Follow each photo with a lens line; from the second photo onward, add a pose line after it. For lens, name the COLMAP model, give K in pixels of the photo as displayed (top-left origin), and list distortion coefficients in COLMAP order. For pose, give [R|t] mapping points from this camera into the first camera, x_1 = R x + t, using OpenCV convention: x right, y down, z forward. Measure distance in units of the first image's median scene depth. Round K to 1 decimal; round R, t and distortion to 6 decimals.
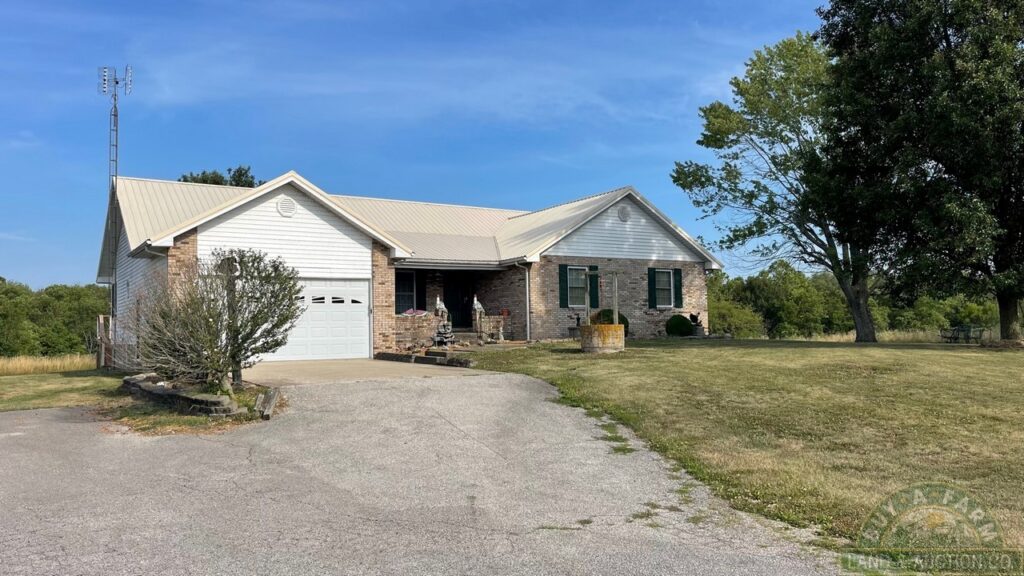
lens RADIAL K [[778.7, 0, 508.0], [0, 778.7, 283.9], [0, 0, 1]] dist [0.023770, -0.000094]
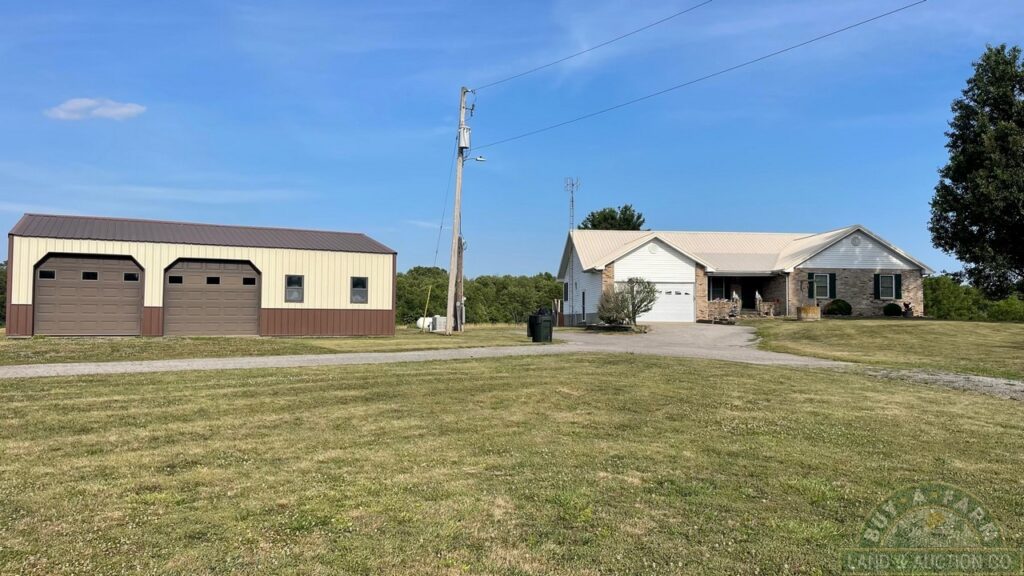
lens RADIAL K [[778.7, 0, 508.0], [0, 778.7, 283.9], [0, 0, 1]] dist [0.023770, -0.000094]
pose [[0.893083, 0.003364, -0.449879, 0.261260], [0.003926, 0.999876, 0.015269, -0.031281], [0.449875, -0.015402, 0.892959, -0.881170]]
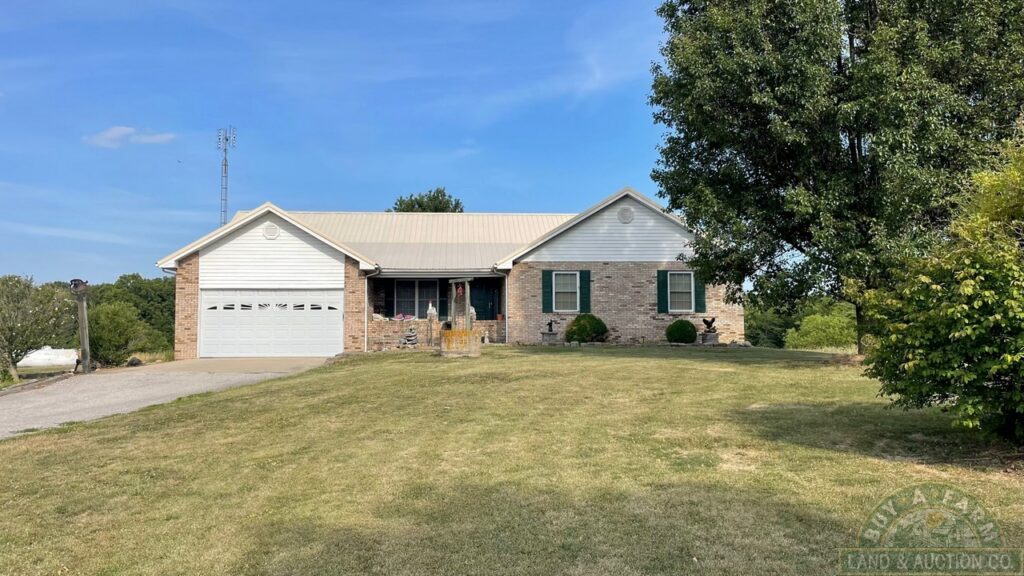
lens RADIAL K [[778.7, 0, 508.0], [0, 778.7, 283.9], [0, 0, 1]] dist [0.023770, -0.000094]
pose [[0.877891, -0.018730, -0.478494, 0.534349], [0.017497, 0.999822, -0.007037, -0.000798], [0.478540, -0.002195, 0.878063, 0.086547]]
